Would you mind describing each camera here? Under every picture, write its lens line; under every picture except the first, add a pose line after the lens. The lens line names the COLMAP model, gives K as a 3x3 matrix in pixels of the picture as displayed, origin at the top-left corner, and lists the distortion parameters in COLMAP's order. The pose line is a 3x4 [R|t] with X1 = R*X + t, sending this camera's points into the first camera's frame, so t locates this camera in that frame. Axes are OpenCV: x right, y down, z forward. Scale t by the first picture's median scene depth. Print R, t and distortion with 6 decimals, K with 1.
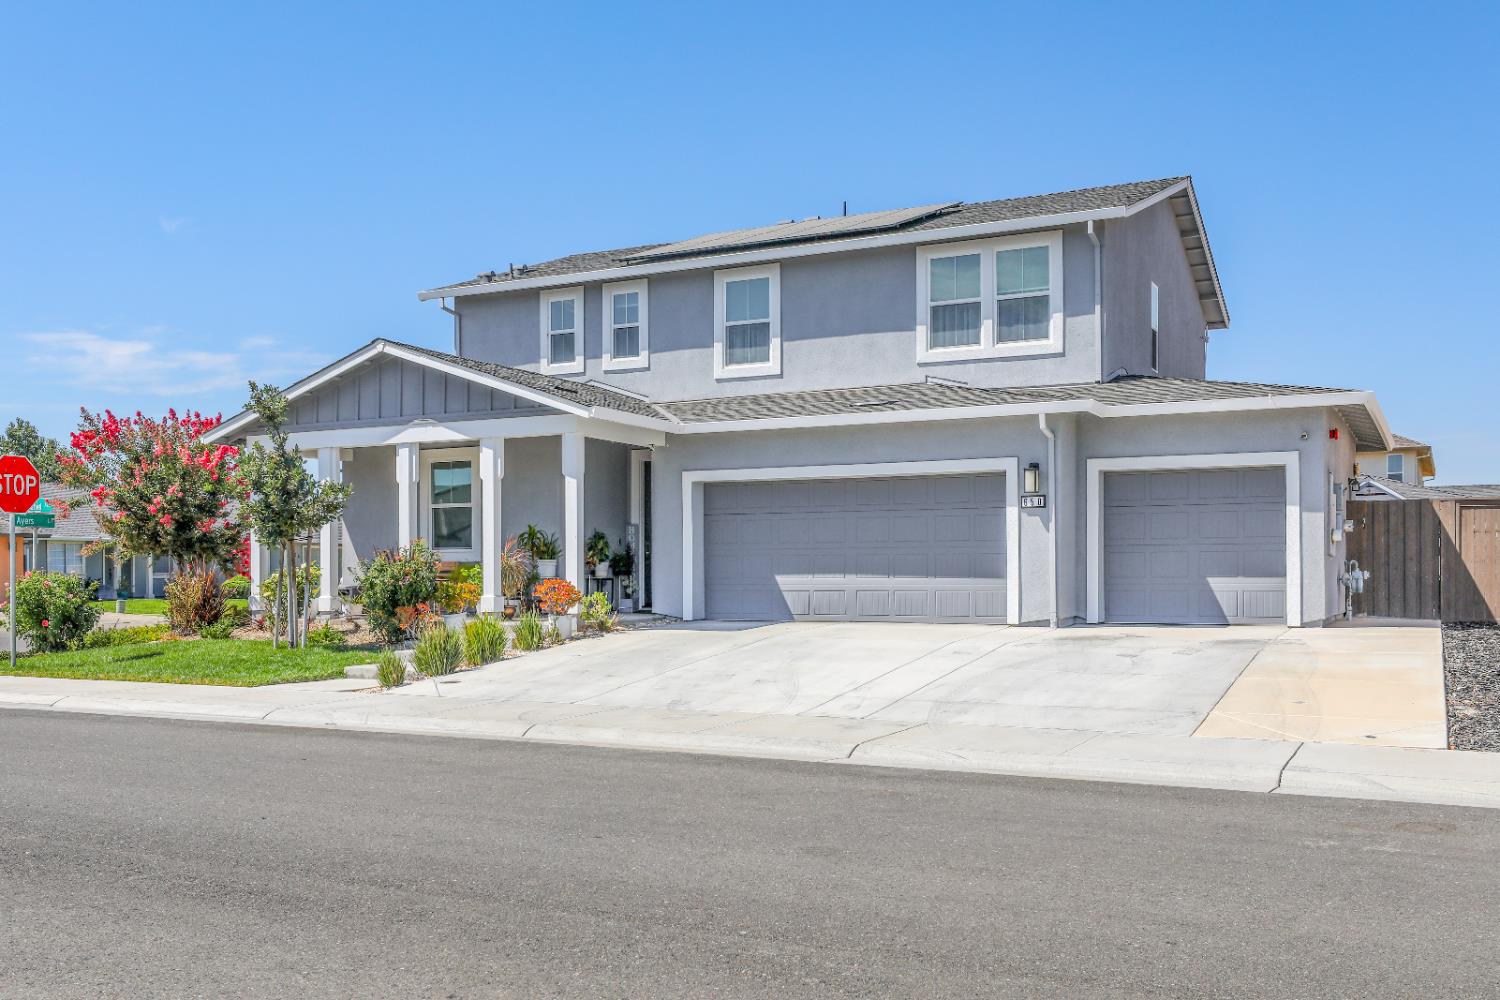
lens RADIAL K [[1322.1, 0, 753.1], [0, 1322.1, 509.9], [0, 0, 1]] dist [0.011275, 0.009663]
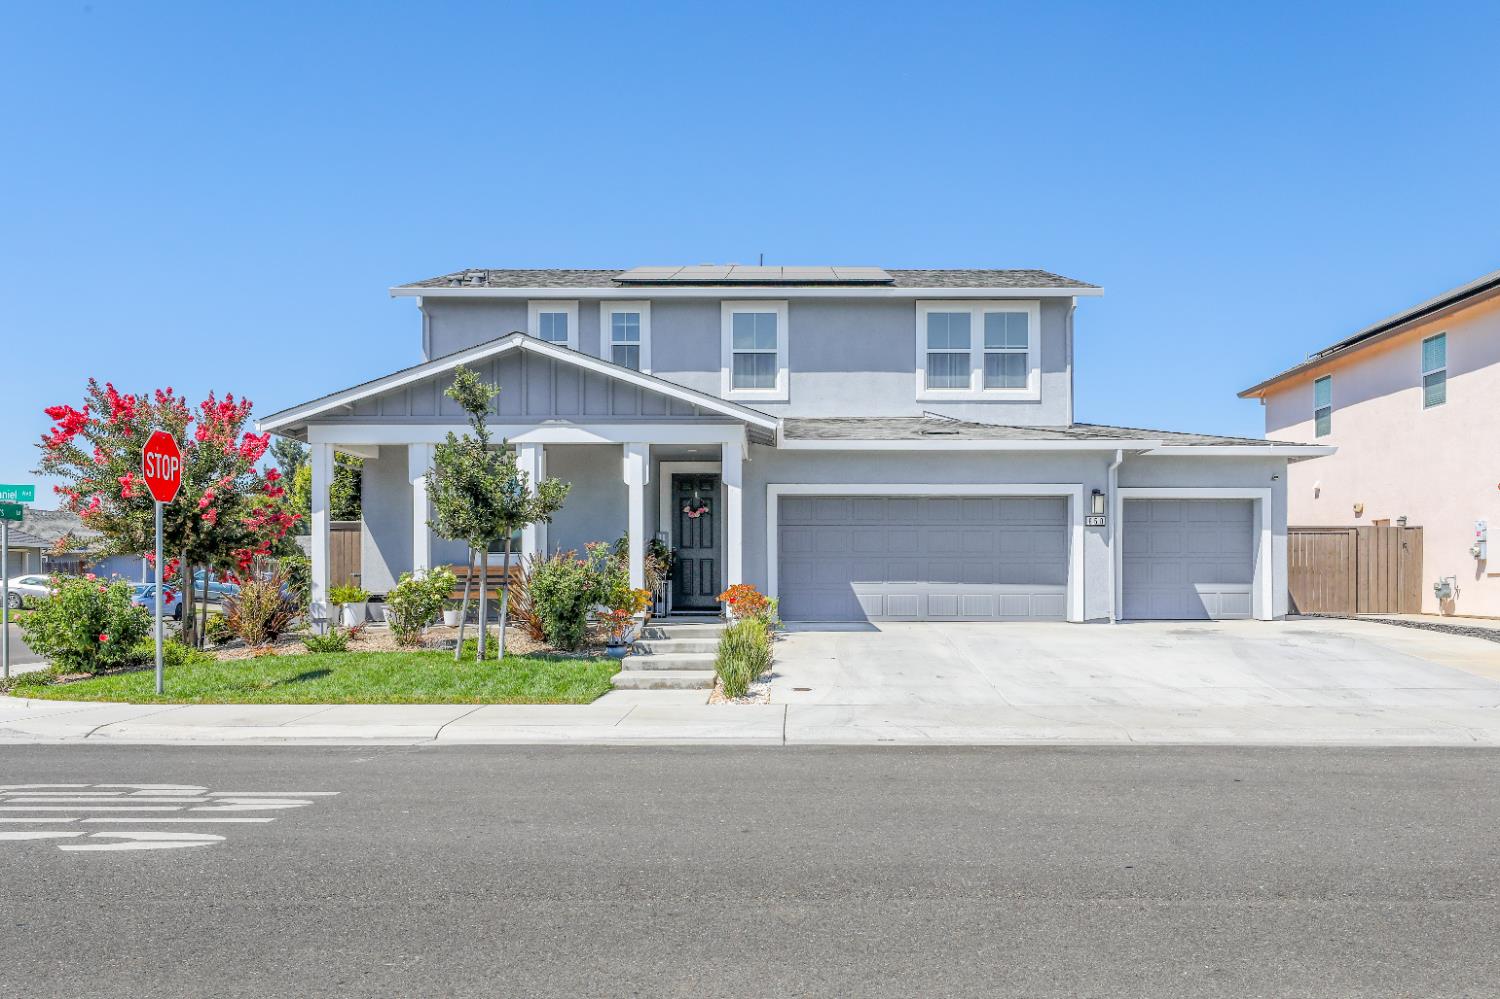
lens RADIAL K [[1073.6, 0, 788.5], [0, 1073.6, 549.9], [0, 0, 1]] dist [-0.007098, -0.003317]
pose [[0.895939, 0.014420, 0.443944, -0.411691], [-0.023361, 0.999619, 0.014677, 0.010497], [-0.443563, -0.023521, 0.895934, 0.203852]]
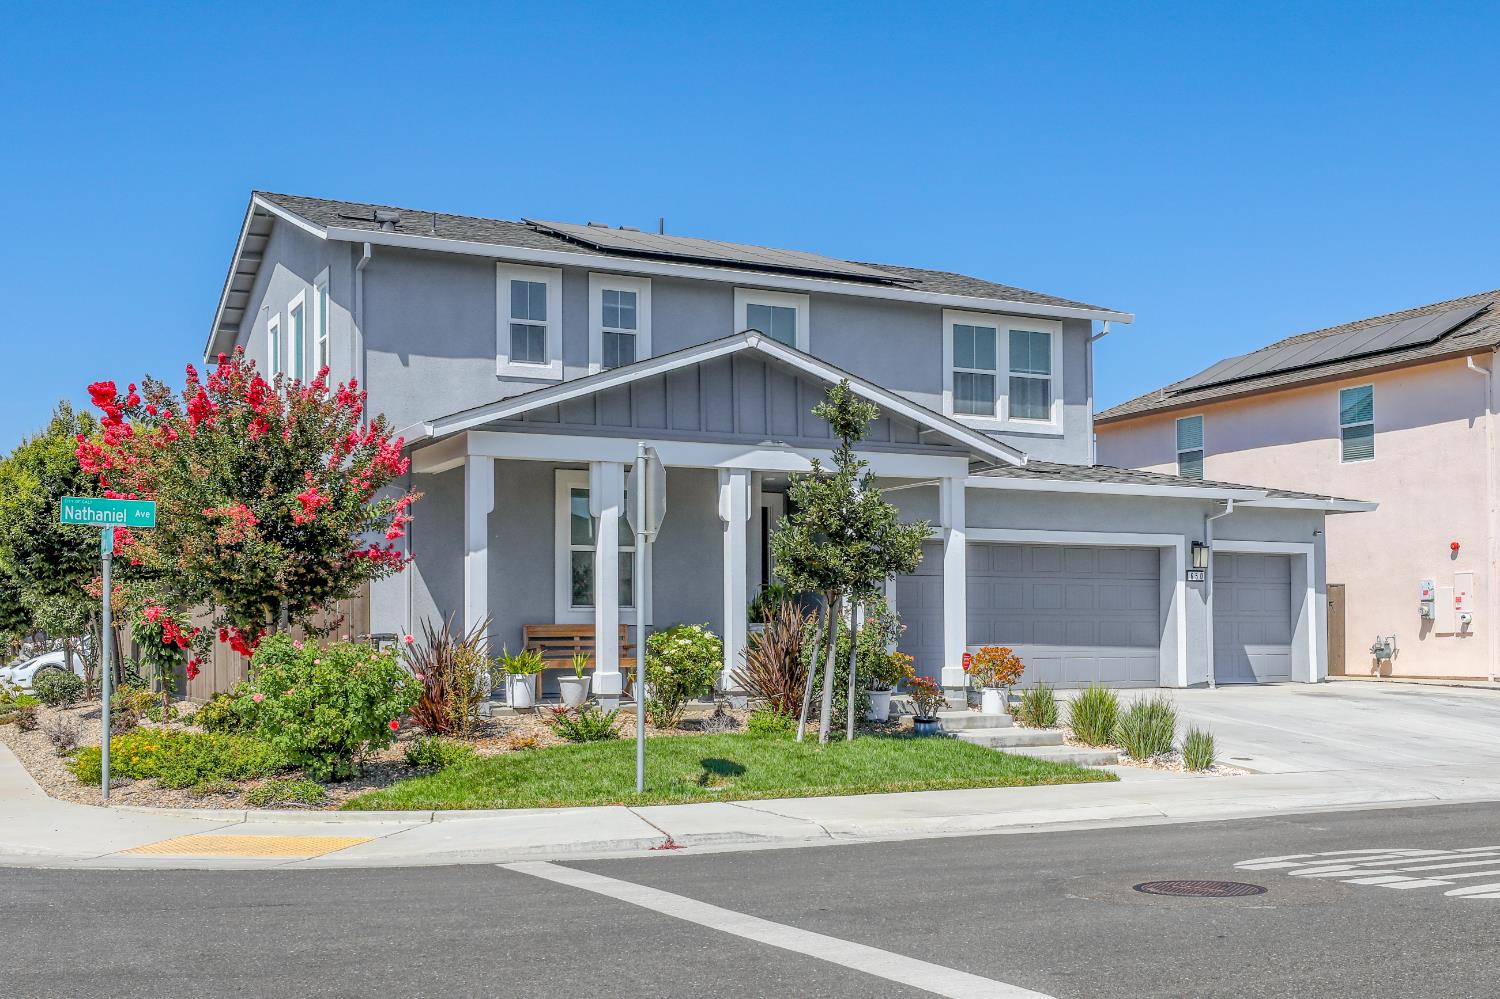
lens RADIAL K [[1525.0, 0, 743.1], [0, 1525.0, 560.9], [0, 0, 1]] dist [-0.005072, 0.000000]
pose [[0.621092, 0.041141, 0.782657, -0.881815], [-0.035209, 0.999078, -0.024577, 0.022021], [-0.782947, -0.012292, 0.621967, 0.427232]]
